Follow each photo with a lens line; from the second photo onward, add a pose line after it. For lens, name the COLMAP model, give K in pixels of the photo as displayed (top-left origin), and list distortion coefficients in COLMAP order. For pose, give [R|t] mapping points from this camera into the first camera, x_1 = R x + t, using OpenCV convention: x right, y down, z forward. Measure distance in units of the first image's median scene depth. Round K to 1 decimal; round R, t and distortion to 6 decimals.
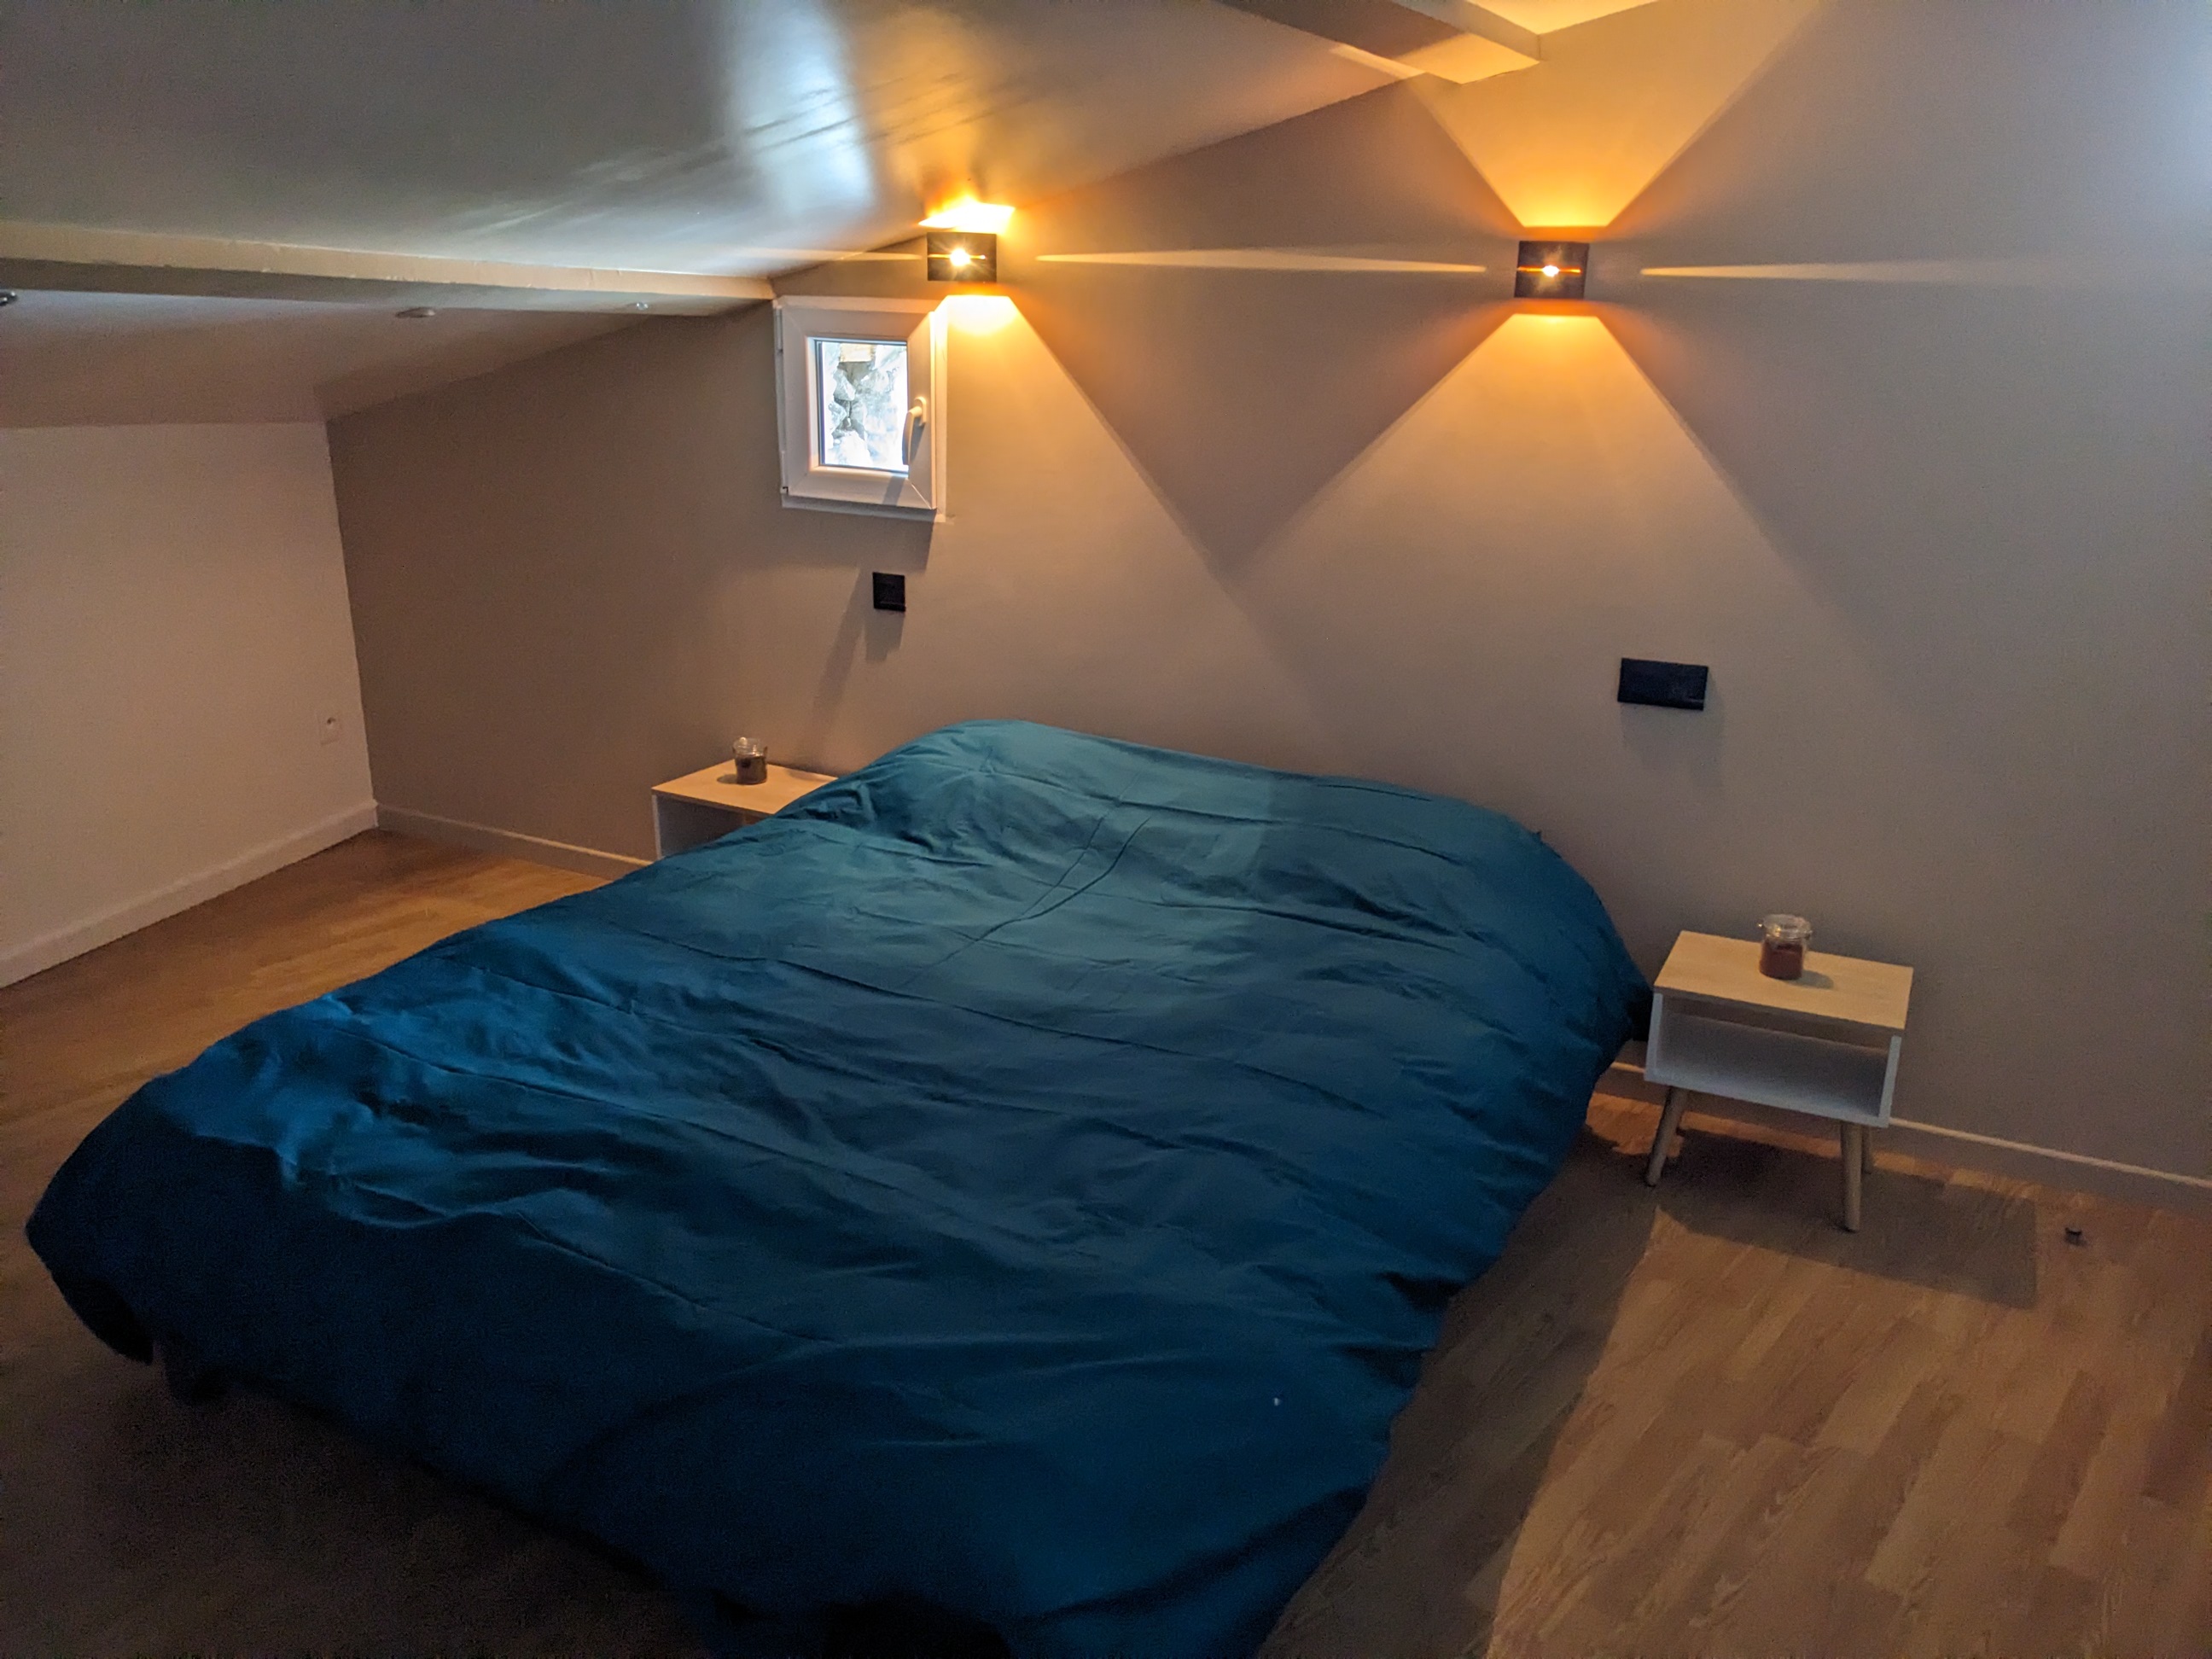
lens RADIAL K [[1746.0, 0, 1118.0], [0, 1746.0, 843.4], [0, 0, 1]] dist [0.039824, -0.036789]
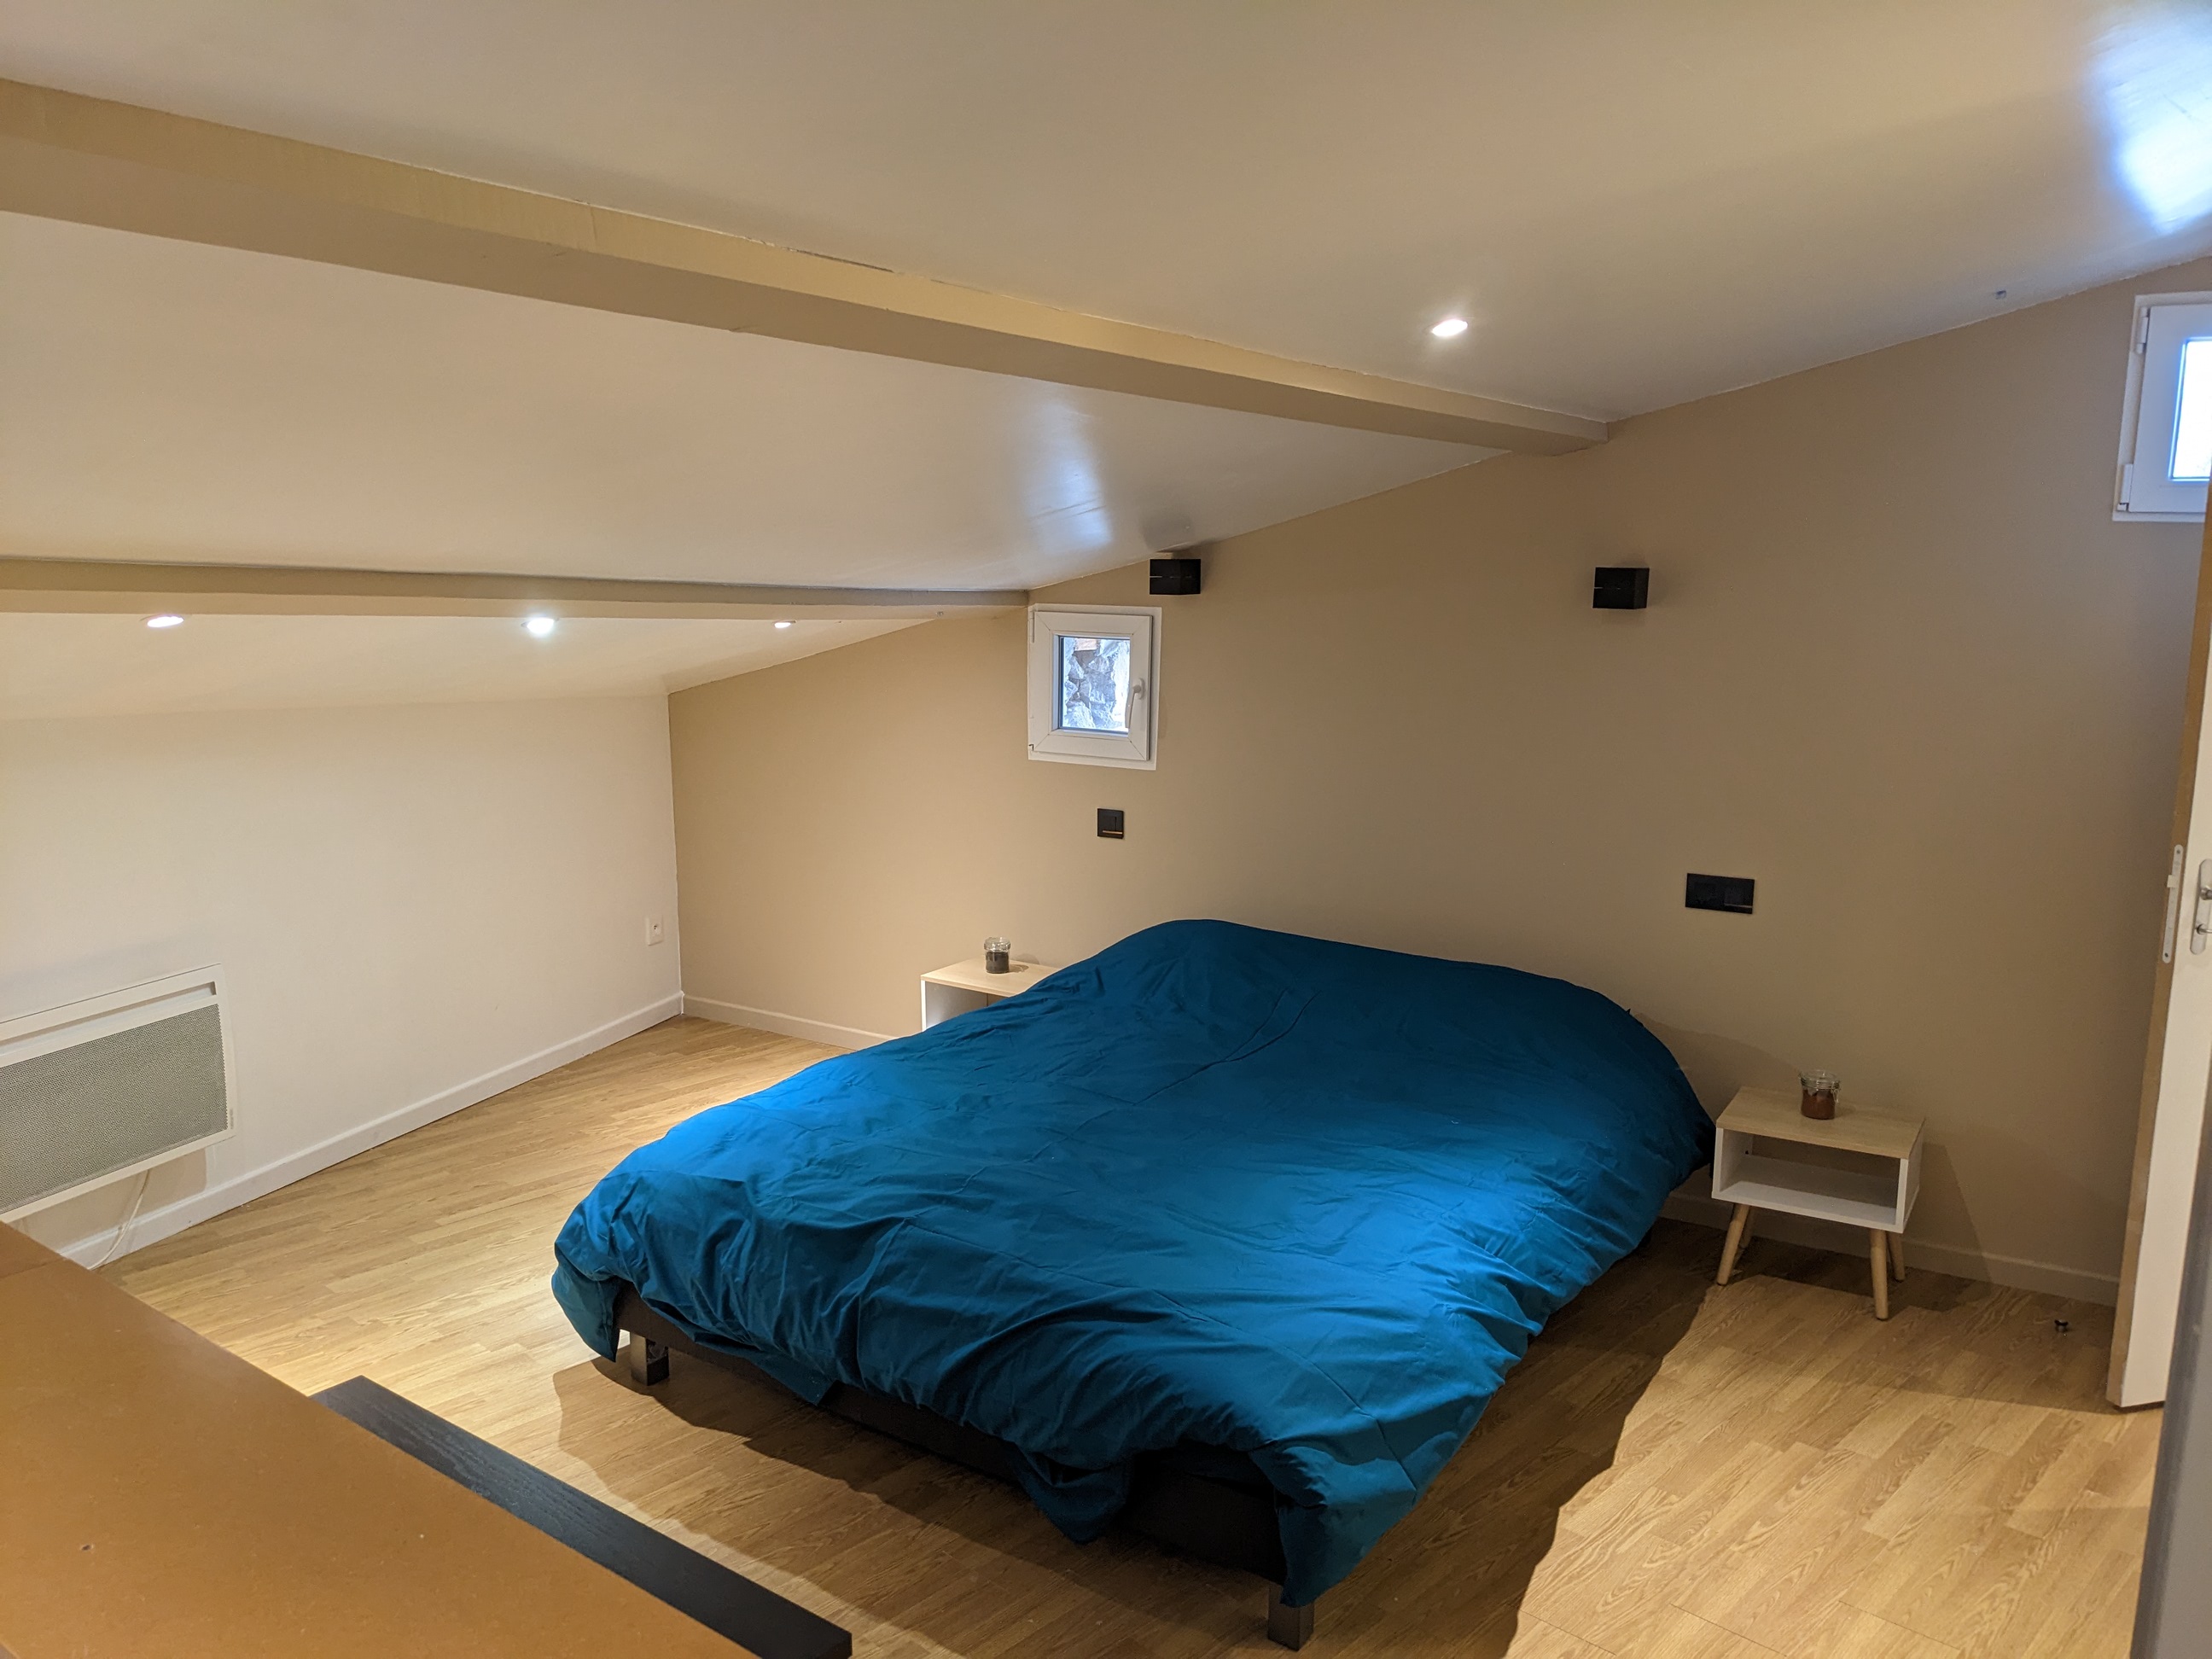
lens RADIAL K [[1746.0, 0, 1090.2], [0, 1746.0, 831.4], [0, 0, 1]] dist [0.039824, -0.036789]
pose [[0.995991, 0.002740, -0.089411, -0.030389], [-0.015970, 0.988919, -0.147592, 0.053182], [0.088016, 0.148429, 0.984999, -0.274380]]
